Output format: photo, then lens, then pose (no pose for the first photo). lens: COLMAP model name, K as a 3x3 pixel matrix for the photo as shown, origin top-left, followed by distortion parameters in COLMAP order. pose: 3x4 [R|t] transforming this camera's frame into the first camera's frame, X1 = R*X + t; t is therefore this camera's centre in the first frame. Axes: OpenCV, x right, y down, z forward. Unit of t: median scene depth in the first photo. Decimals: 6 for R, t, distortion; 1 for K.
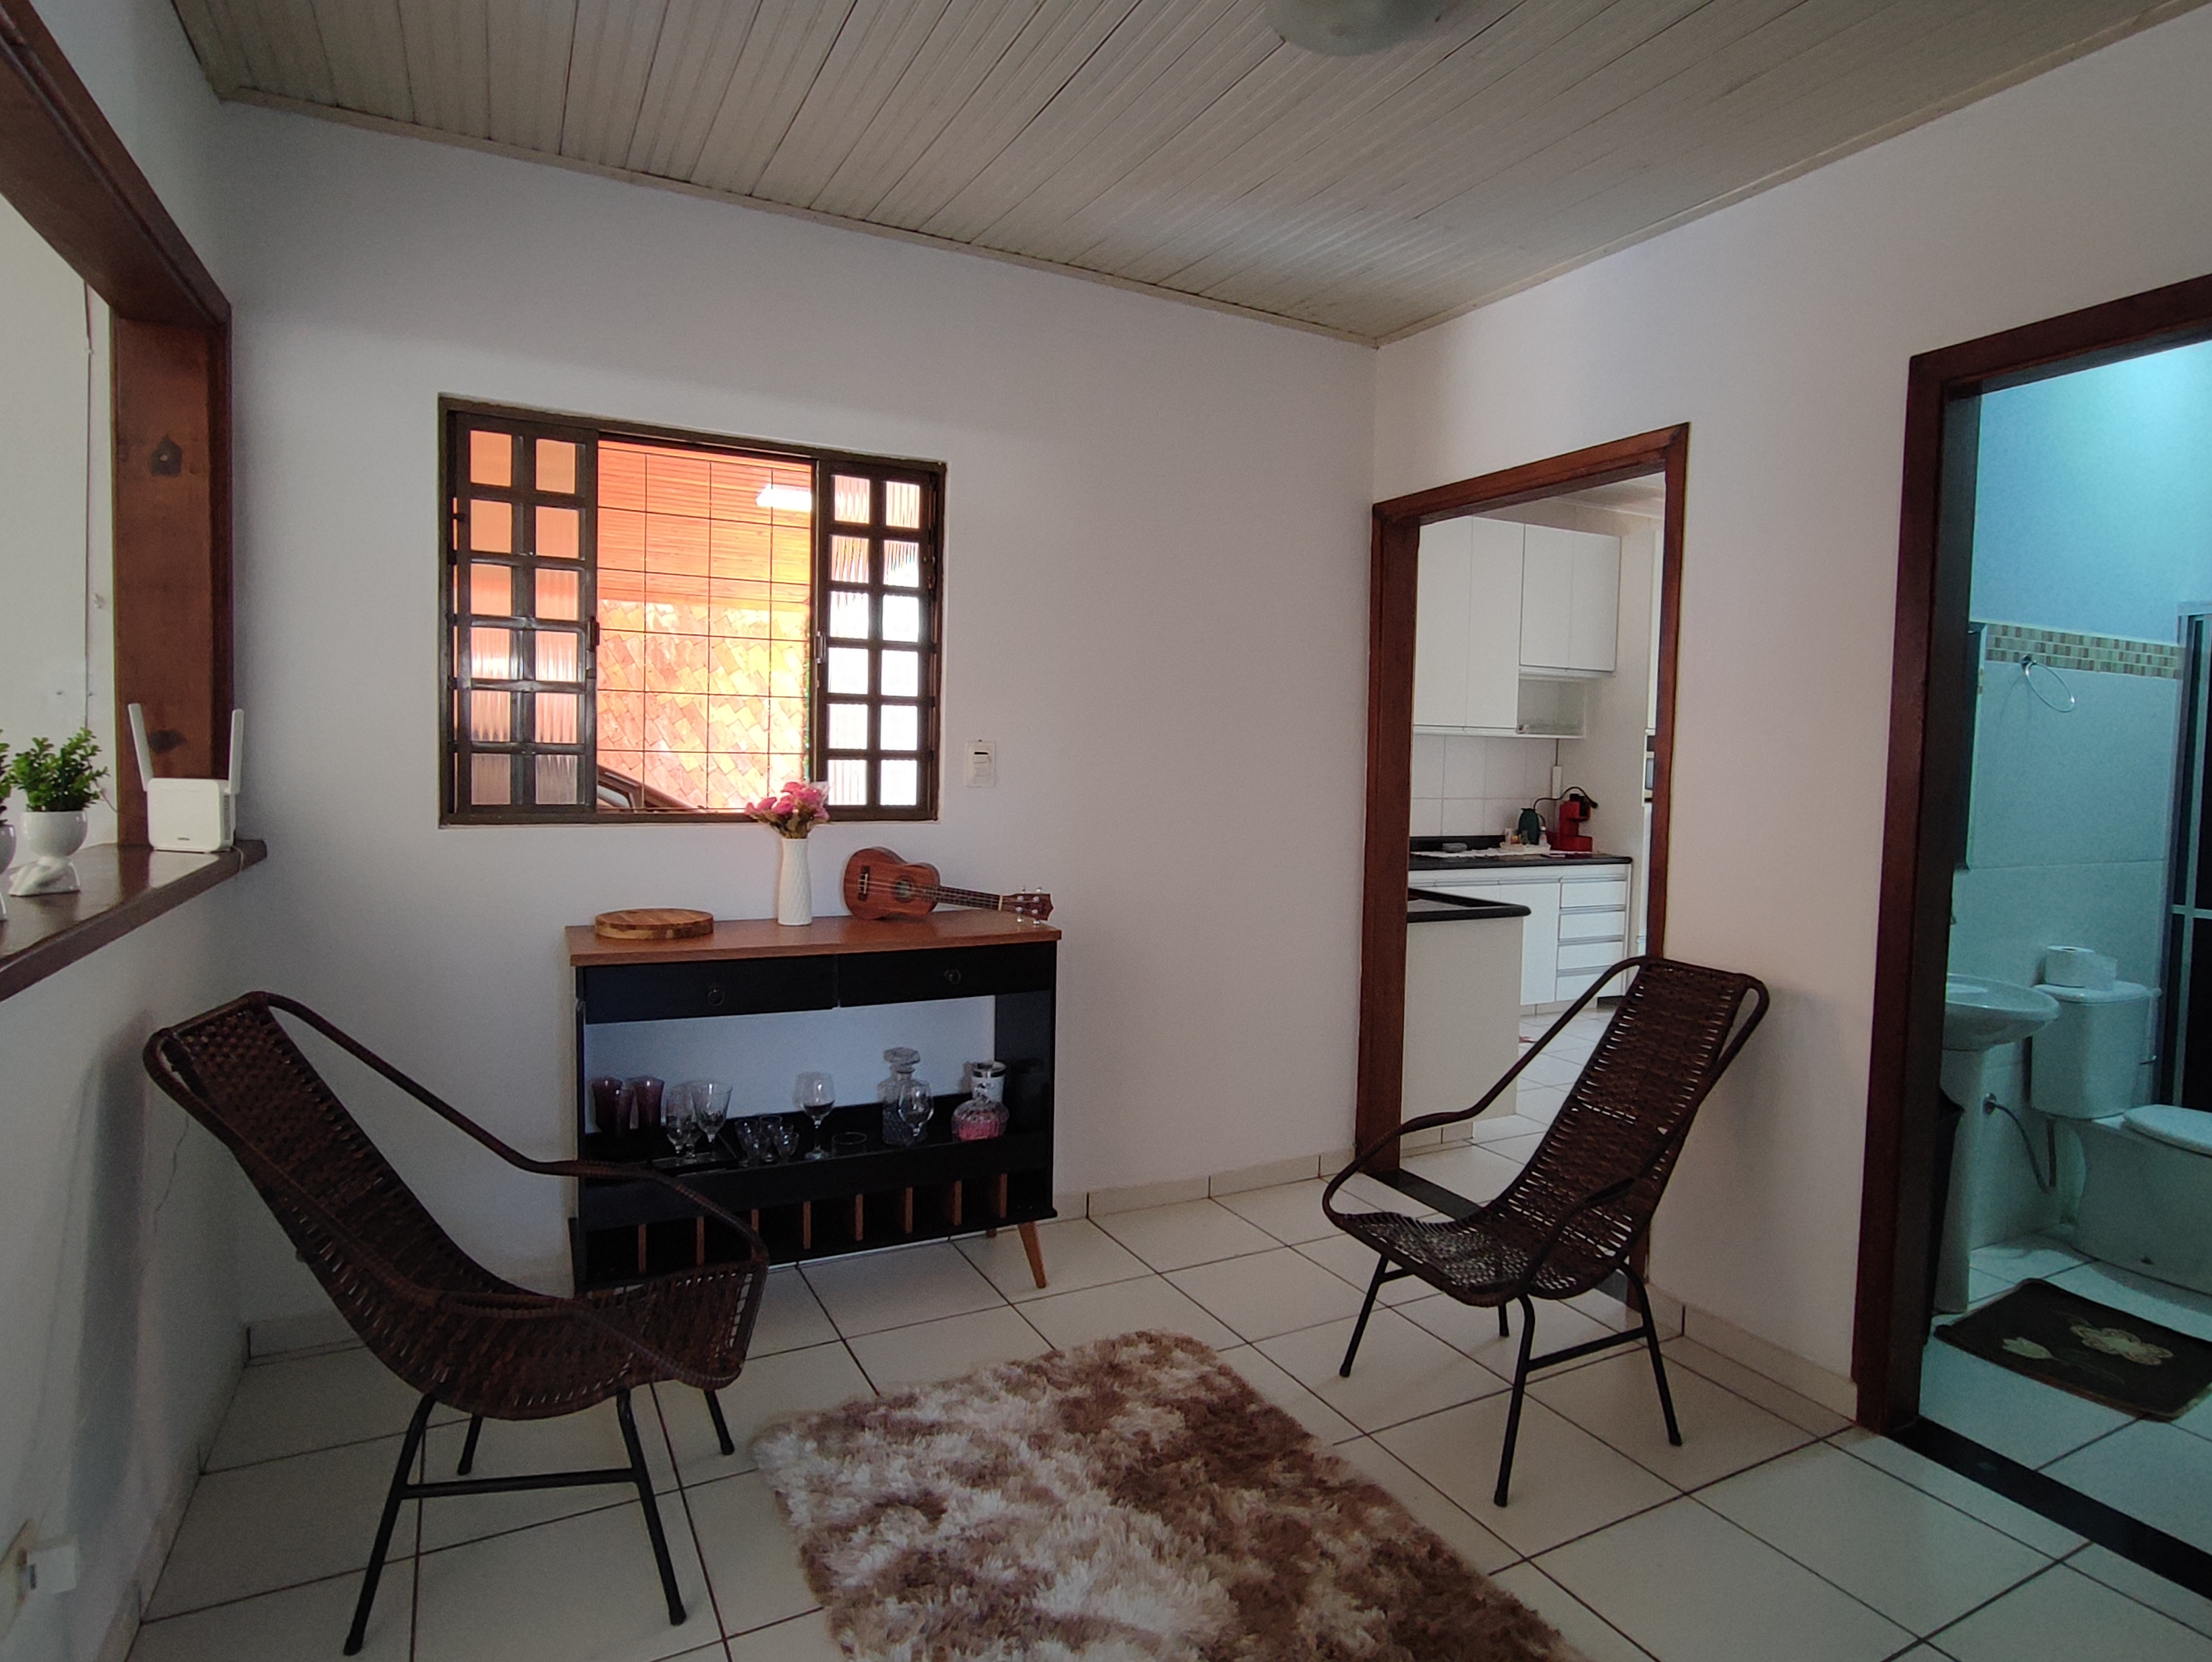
lens RADIAL K [[1222.9, 0, 1116.5], [0, 1222.9, 820.6], [0, 0, 1]] dist [-0.010117, 0.011716]
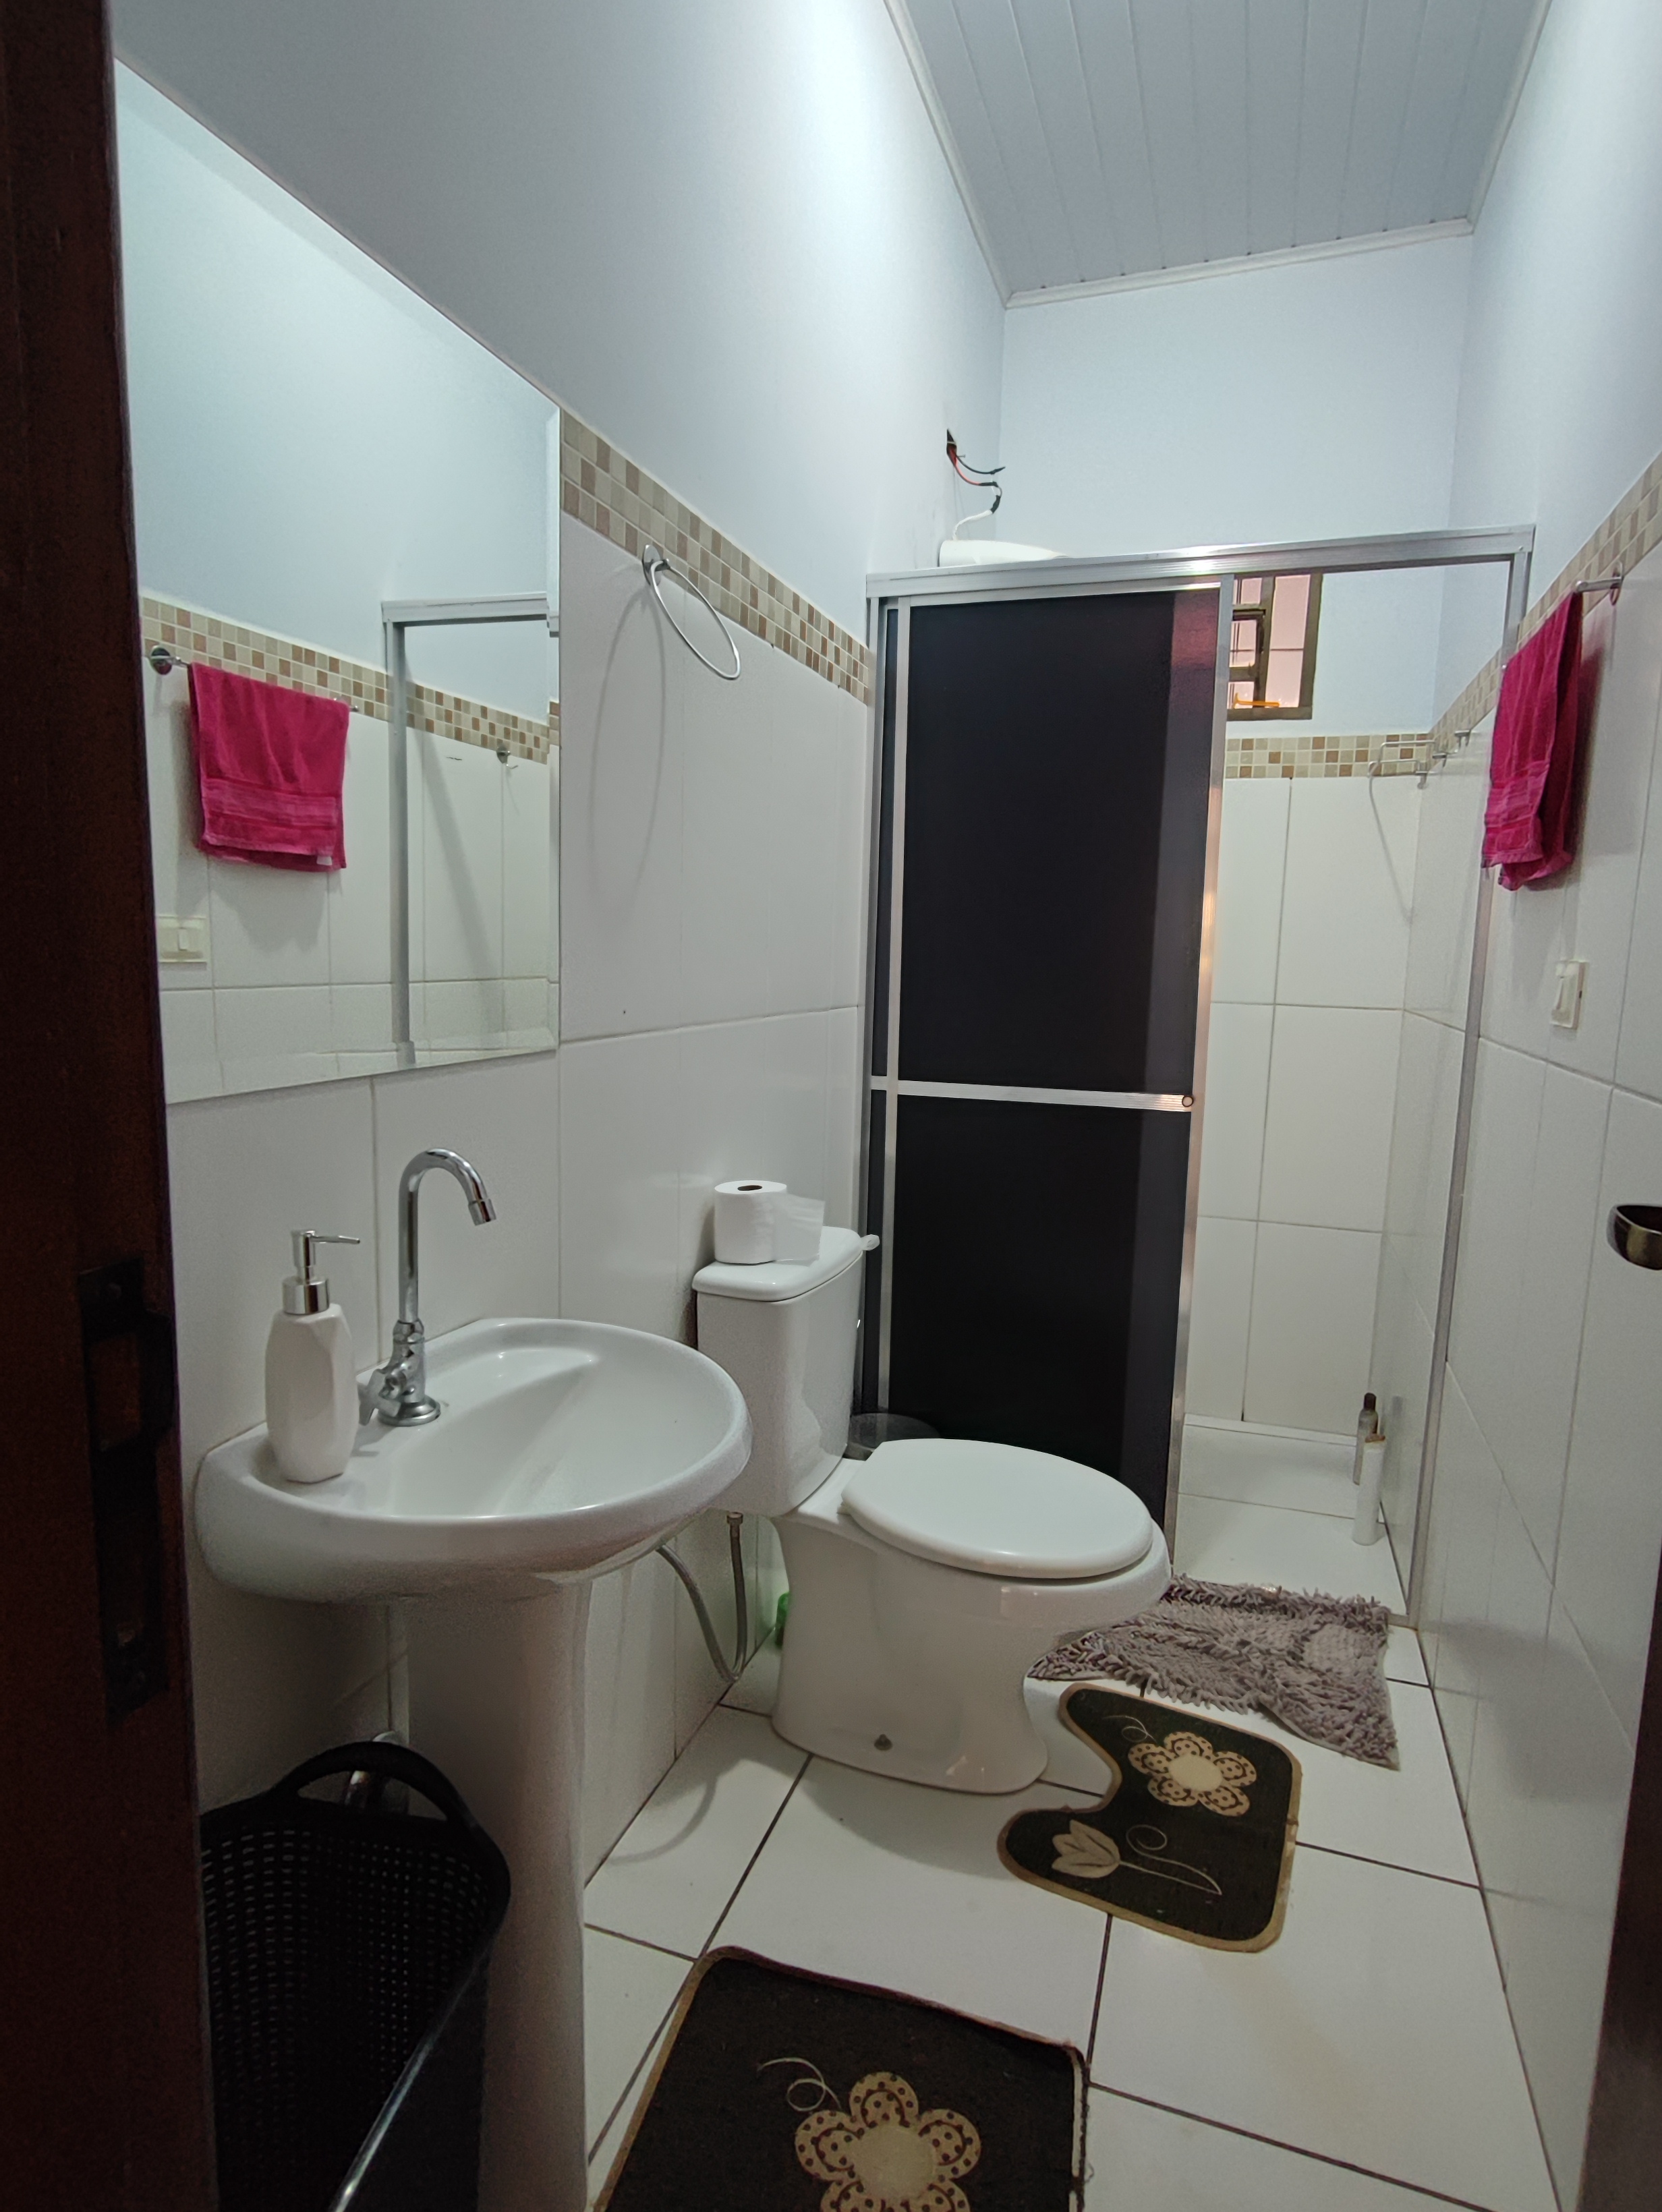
lens RADIAL K [[1222.9, 0, 833.6], [0, 1222.9, 1111.0], [0, 0, 1]] dist [-0.010117, 0.011716]
pose [[0.732326, -0.094124, 0.674418, 0.442384], [0.029210, 0.993832, 0.106984, 0.019709], [-0.680327, -0.058648, 0.730558, 0.575969]]
